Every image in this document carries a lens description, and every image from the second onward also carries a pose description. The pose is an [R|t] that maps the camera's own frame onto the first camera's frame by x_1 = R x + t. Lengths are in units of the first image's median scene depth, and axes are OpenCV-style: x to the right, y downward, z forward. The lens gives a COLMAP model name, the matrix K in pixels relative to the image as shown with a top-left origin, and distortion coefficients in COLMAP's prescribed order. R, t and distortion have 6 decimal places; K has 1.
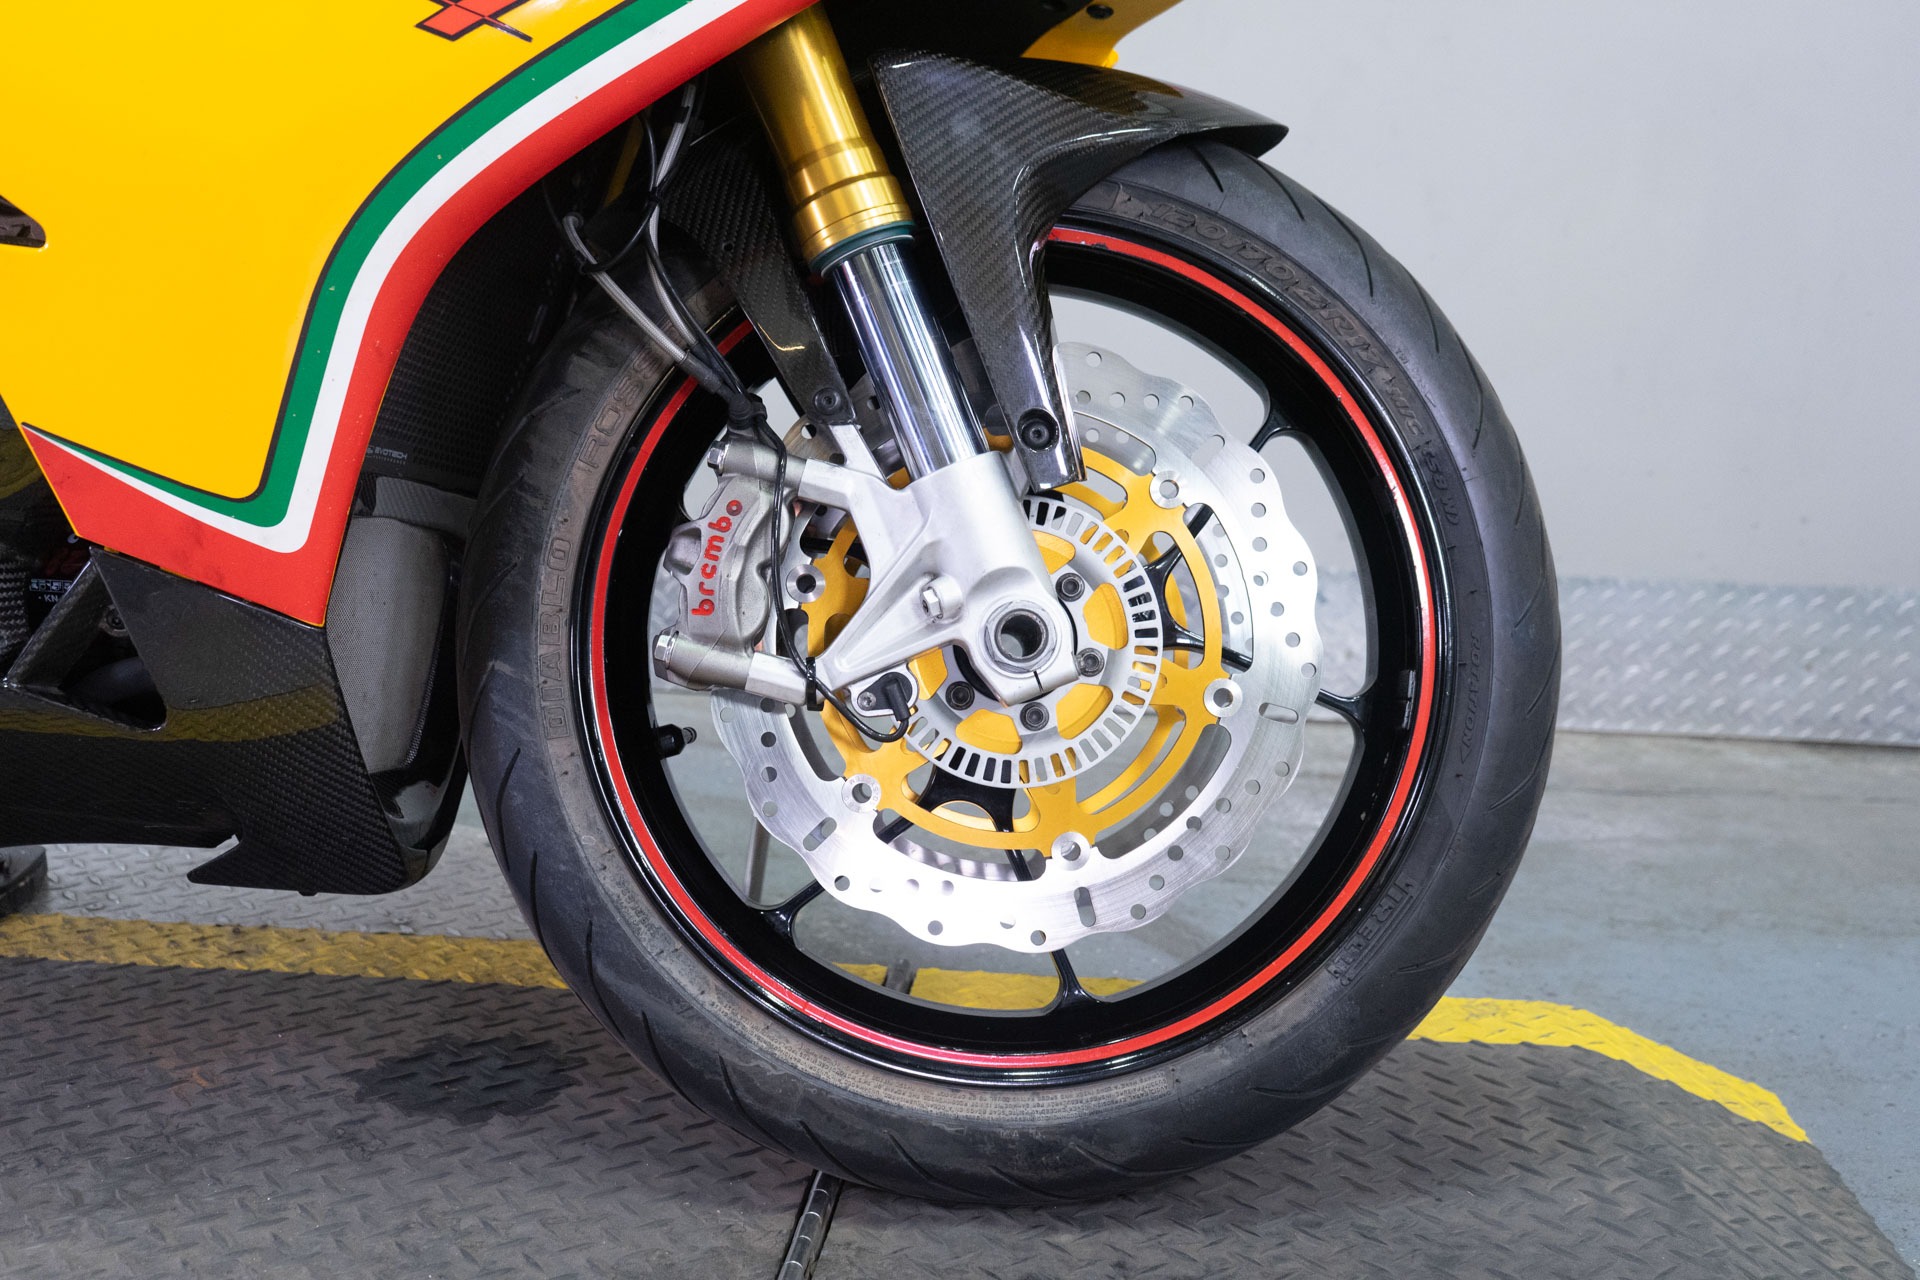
lens RADIAL K [[1906.6, 0, 960.0], [0, 1906.6, 640.0], [0, 0, 1]] dist [0.010581, 0.012251]
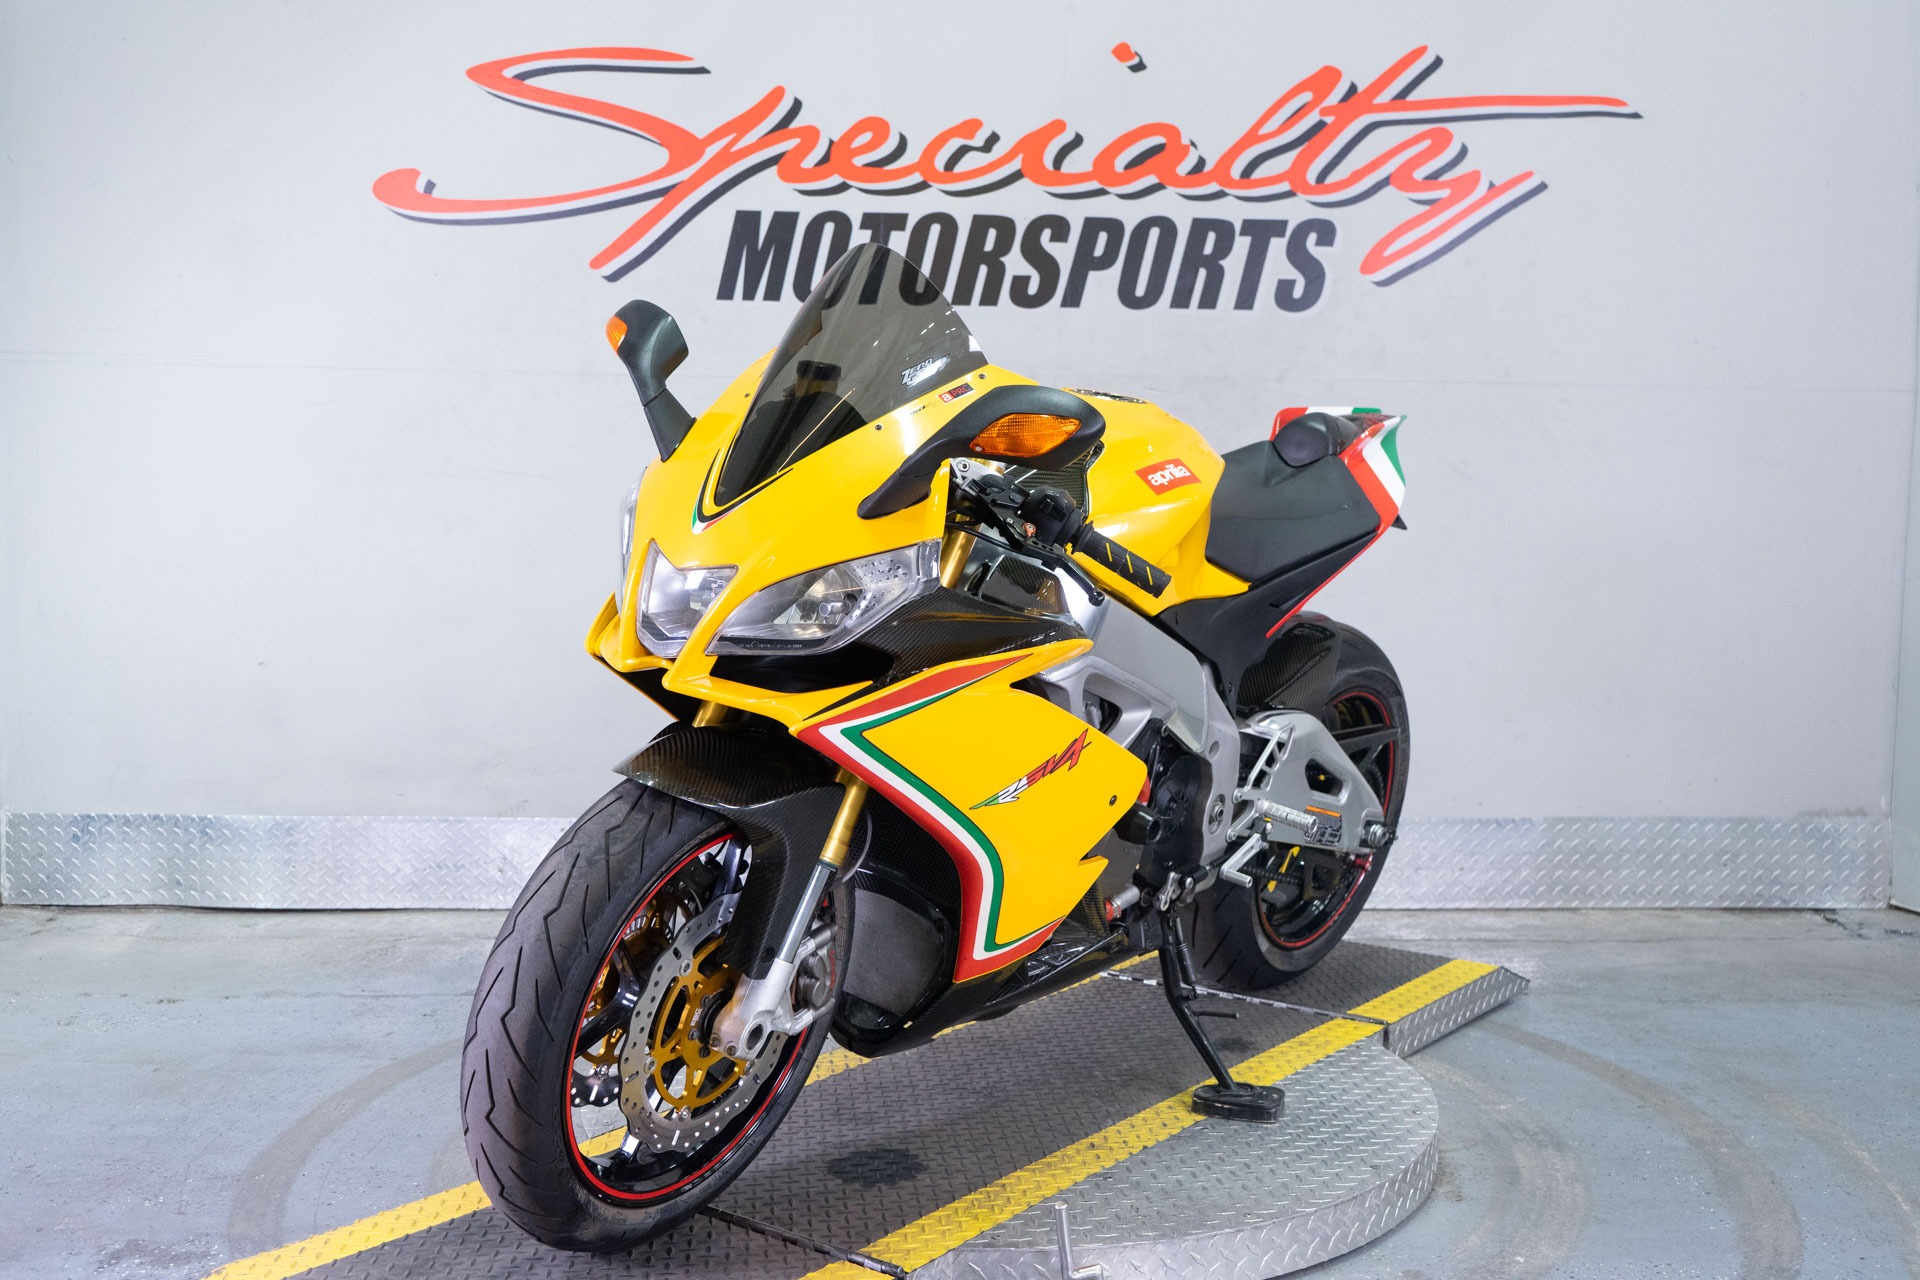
lens RADIAL K [[1987.3, 0, 960.0], [0, 1987.3, 640.0], [0, 0, 1]] dist [0.010082, 0.022752]
pose [[0.994573, -0.031139, 0.099274, -0.416772], [0.041318, 0.993906, -0.102193, -0.032435], [-0.095487, 0.105740, 0.989799, -0.737290]]
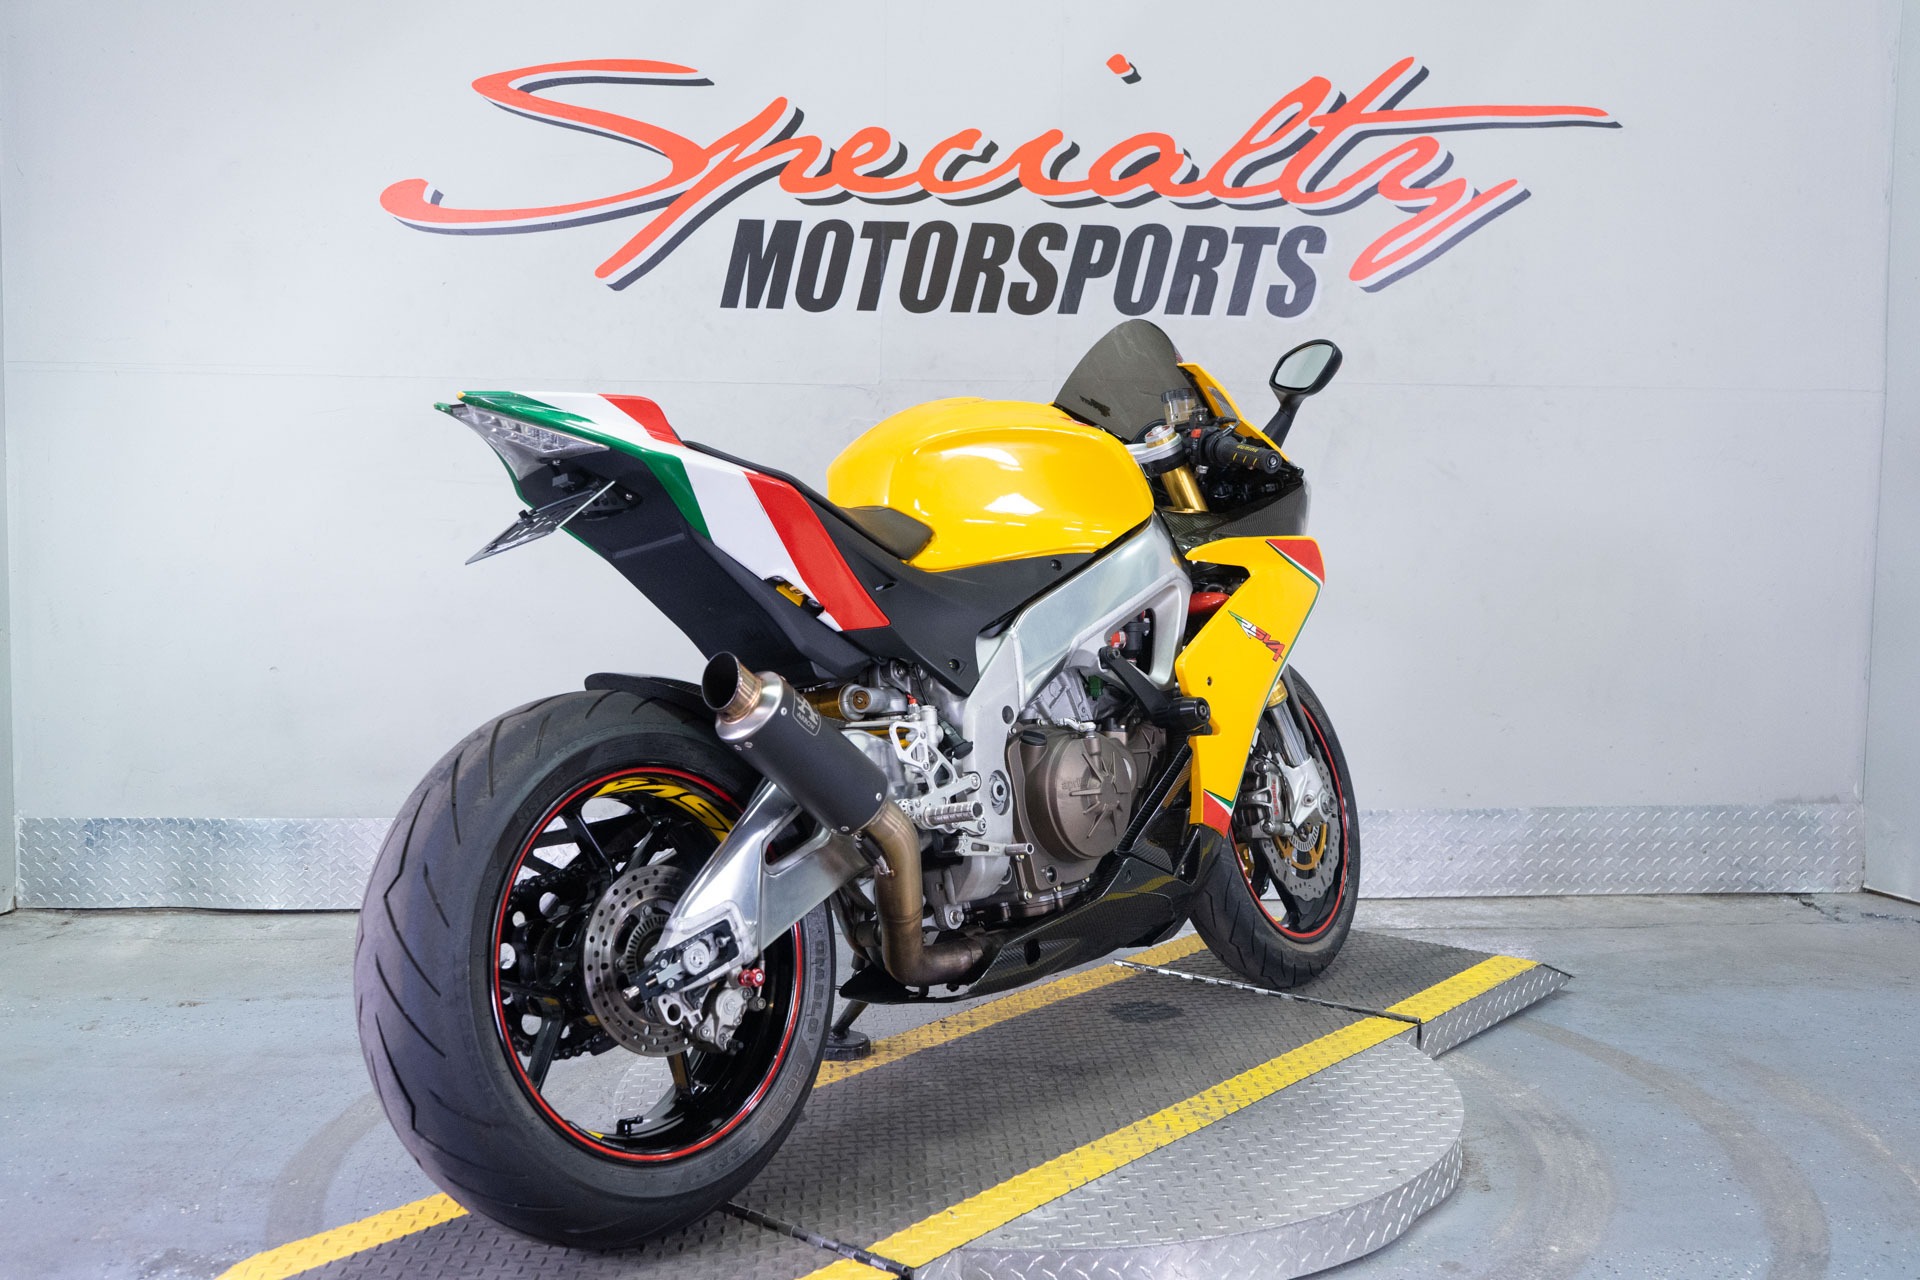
lens RADIAL K [[1906.6, 0, 960.0], [0, 1906.6, 640.0], [0, 0, 1]] dist [0.010581, 0.012251]
pose [[0.991862, -0.039131, 0.121157, -0.453363], [0.051337, 0.993729, -0.099329, -0.040846], [-0.116511, 0.104740, 0.987651, -0.698375]]
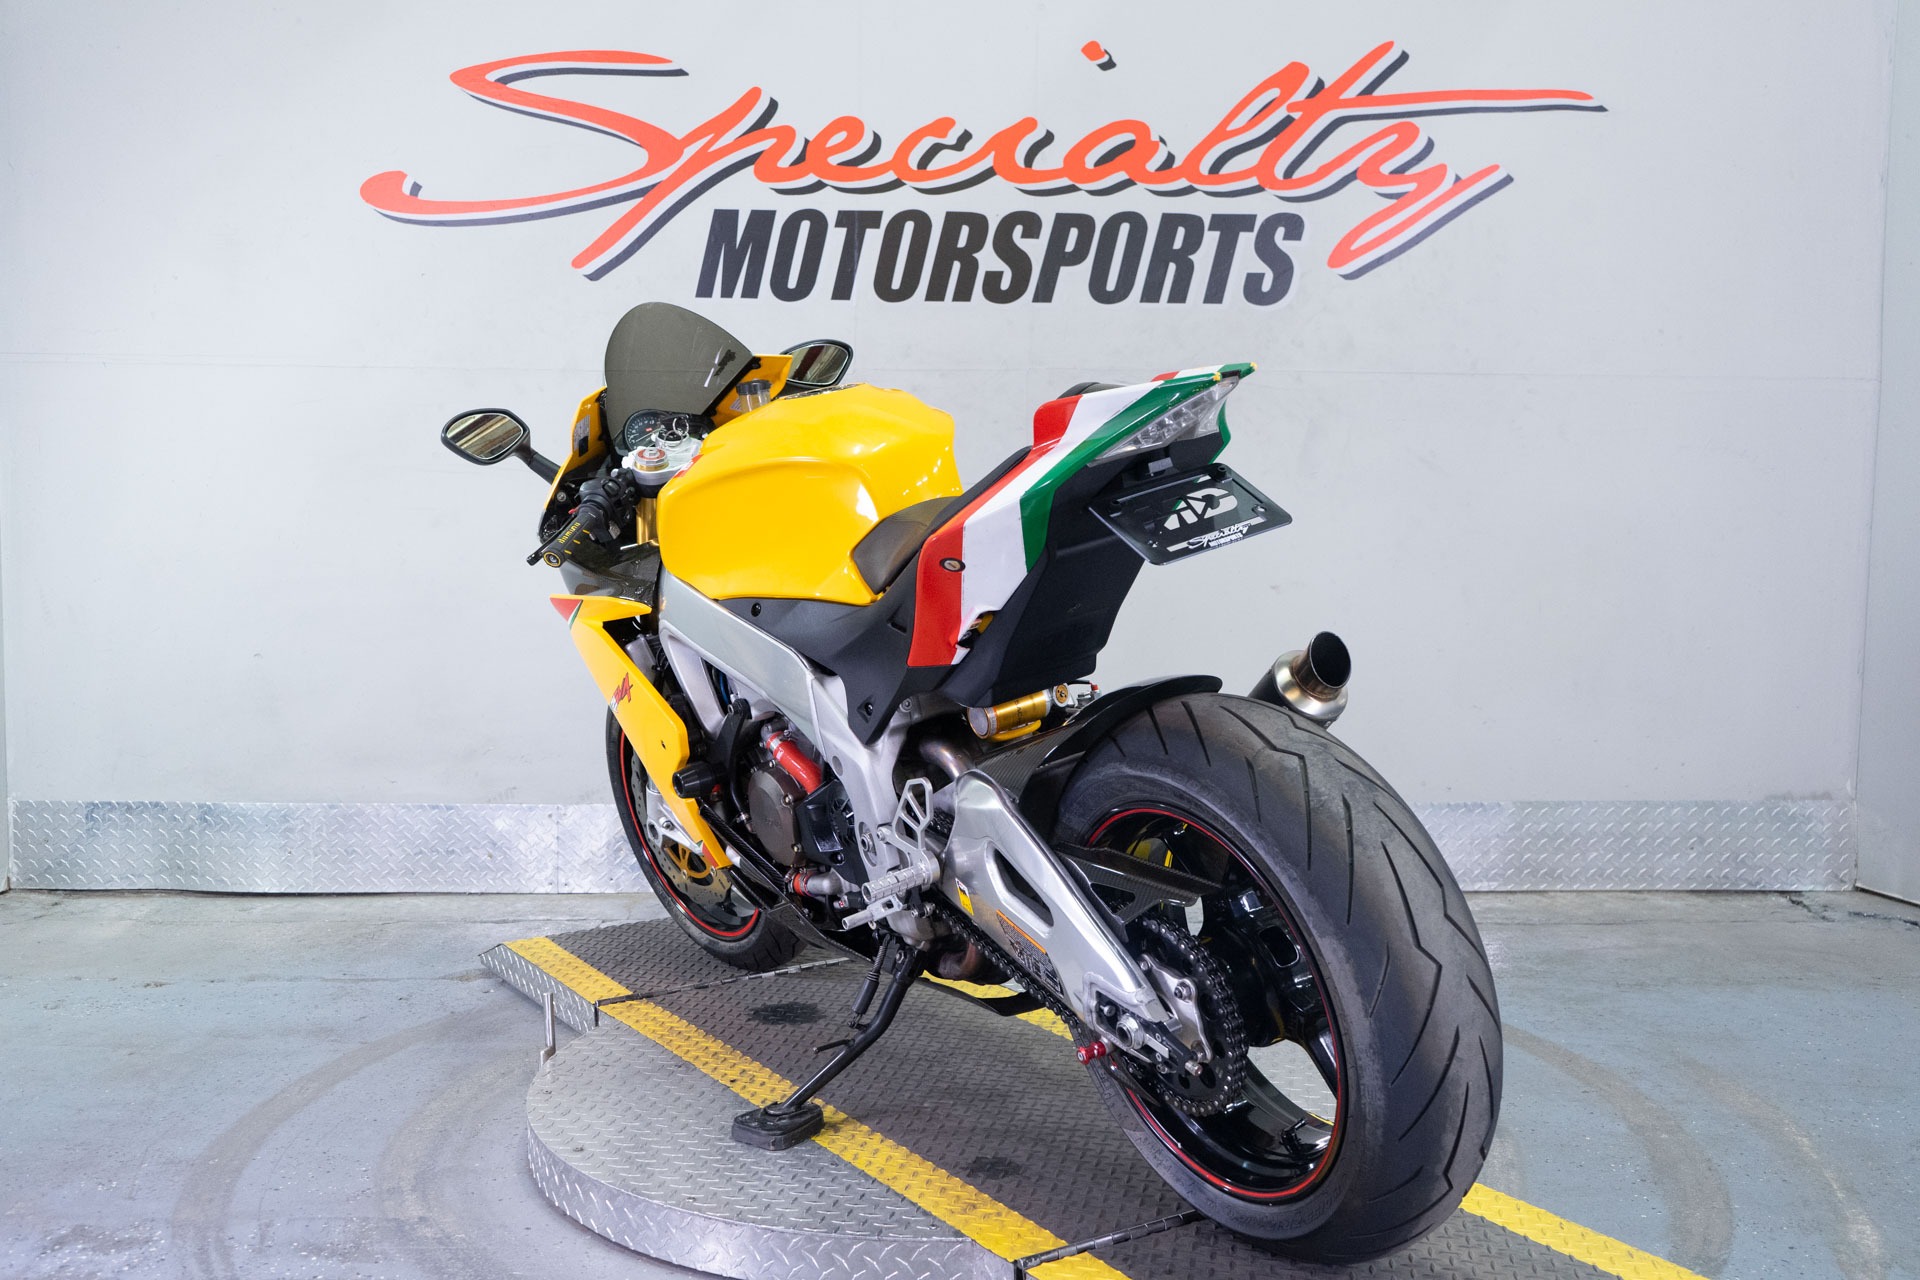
lens RADIAL K [[1906.6, 0, 960.0], [0, 1906.6, 640.0], [0, 0, 1]] dist [0.010581, 0.012251]
pose [[0.996231, -0.035649, 0.079075, -0.356206], [0.043172, 0.994487, -0.095558, -0.037088], [-0.075232, 0.098611, 0.992278, -0.706167]]
